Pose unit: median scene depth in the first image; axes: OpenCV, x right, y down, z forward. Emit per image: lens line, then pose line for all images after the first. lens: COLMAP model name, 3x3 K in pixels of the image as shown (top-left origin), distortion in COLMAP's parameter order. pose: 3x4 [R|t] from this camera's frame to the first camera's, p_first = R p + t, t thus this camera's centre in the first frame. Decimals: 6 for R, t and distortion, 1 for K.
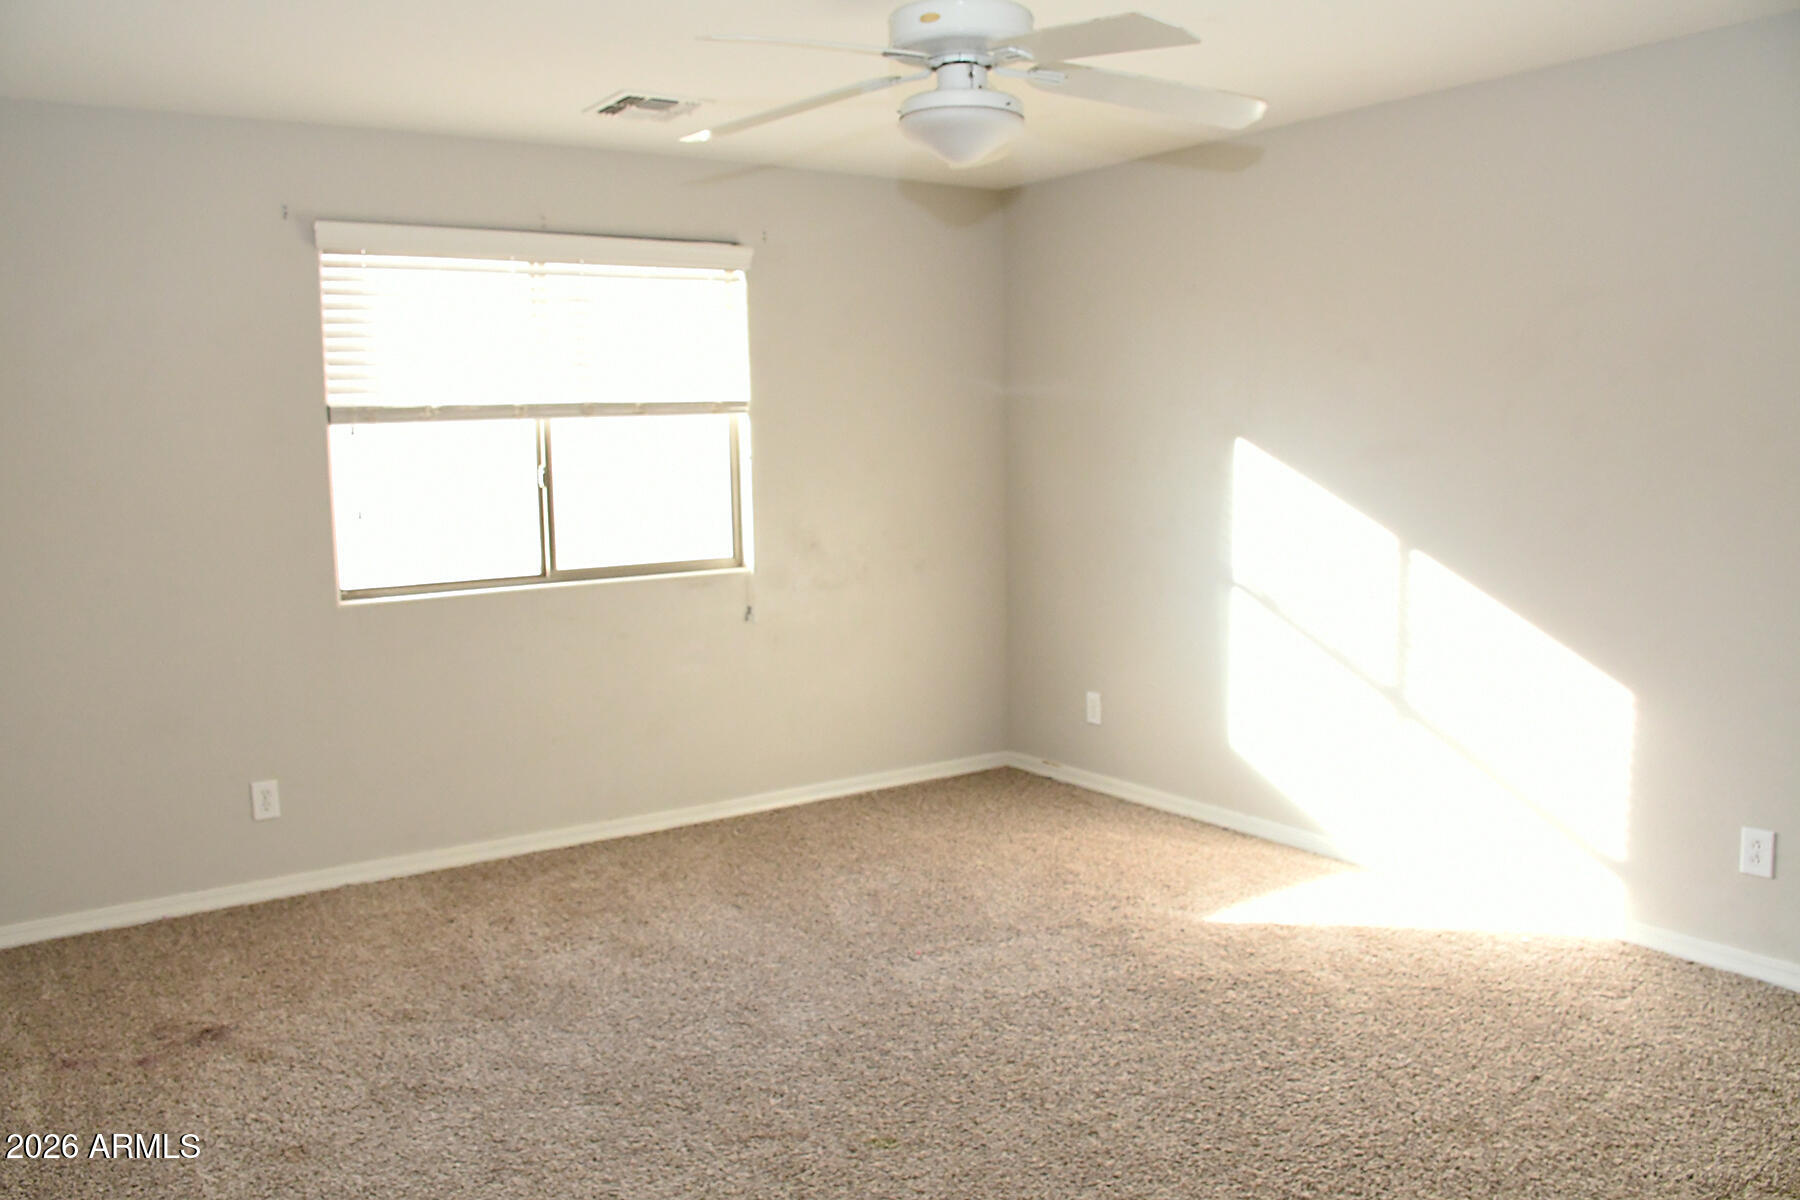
lens RADIAL K [[1423.5, 0, 900.0], [0, 1423.5, 600.0], [0, 0, 1]] dist [-0.153694, 0.114316]
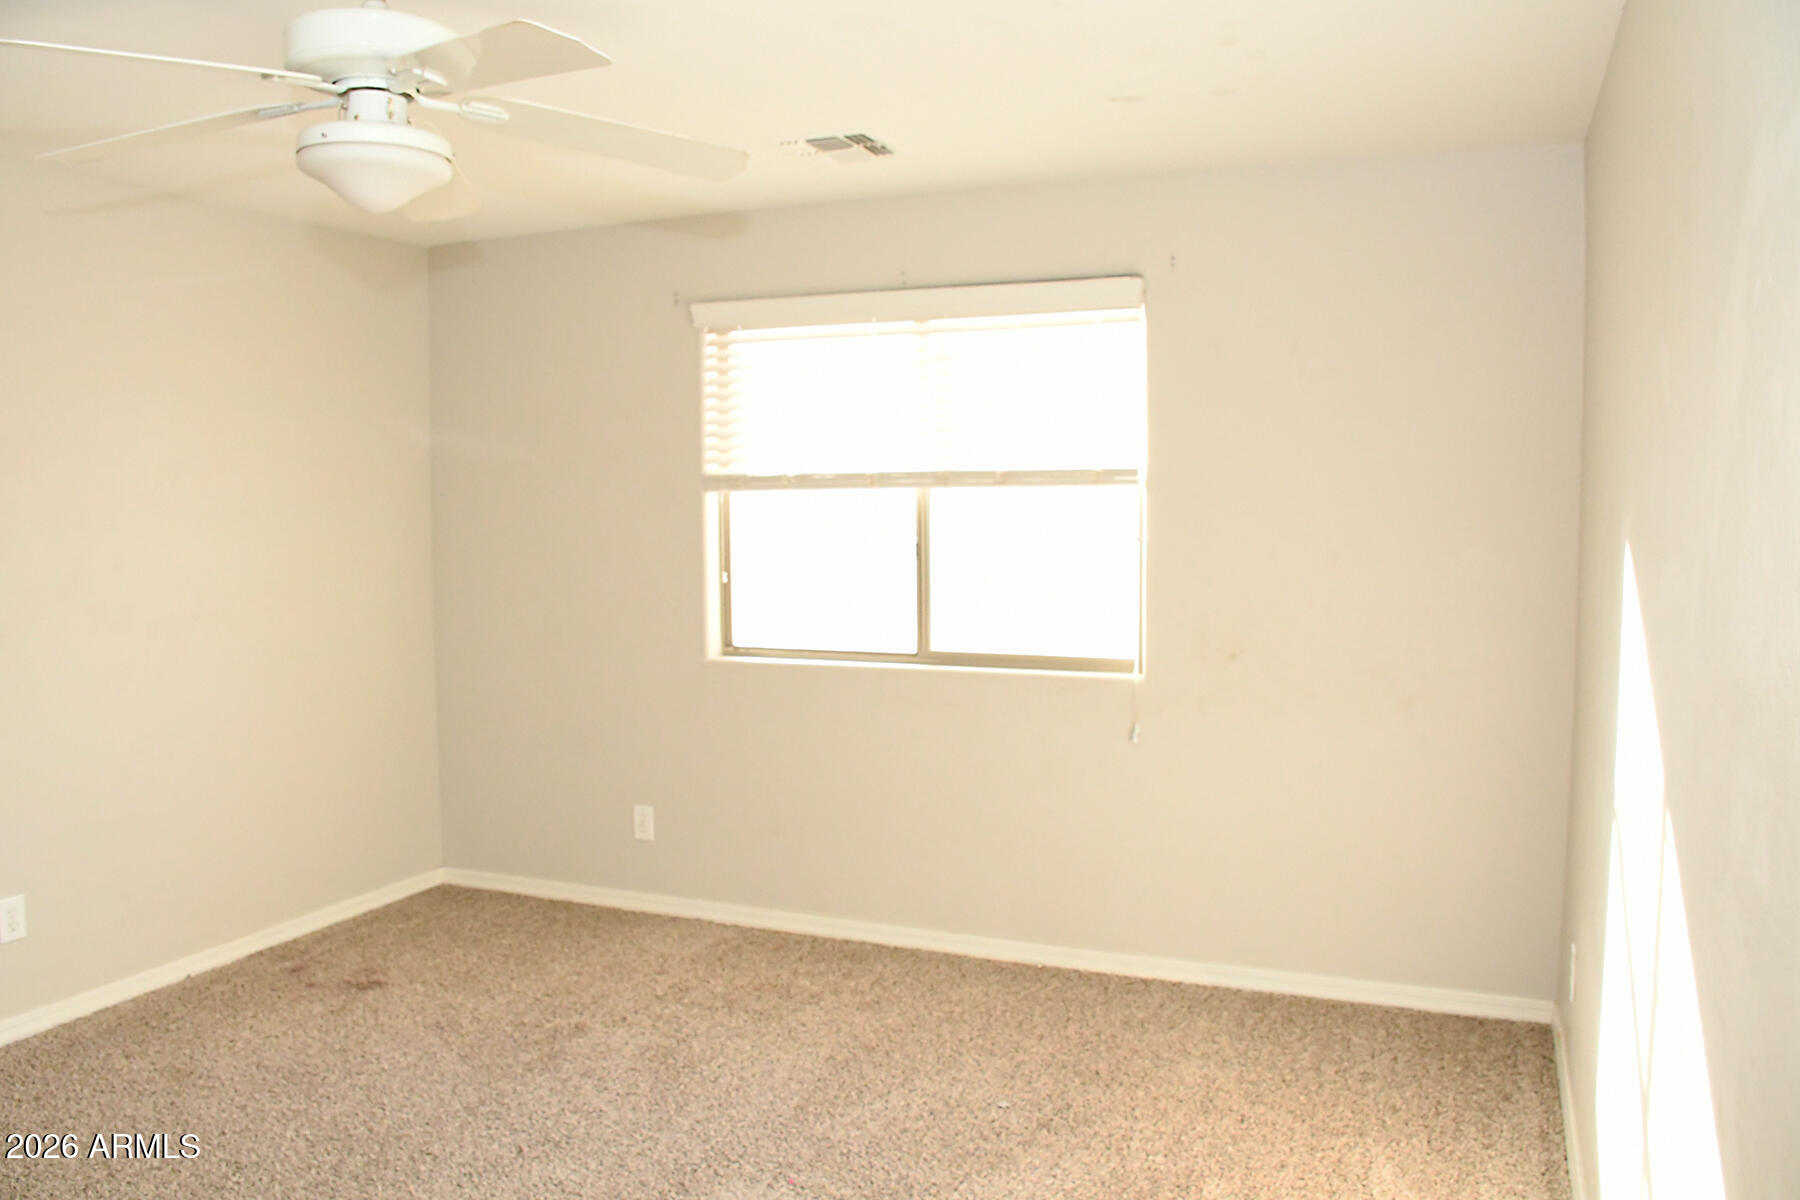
lens RADIAL K [[1423.5, 0, 900.0], [0, 1423.5, 600.0], [0, 0, 1]] dist [-0.153694, 0.114316]
pose [[0.522458, 0.079685, -0.848933, 0.564373], [-0.102621, 0.994263, 0.030170, -0.084954], [0.846467, 0.071356, 0.527638, 0.515224]]
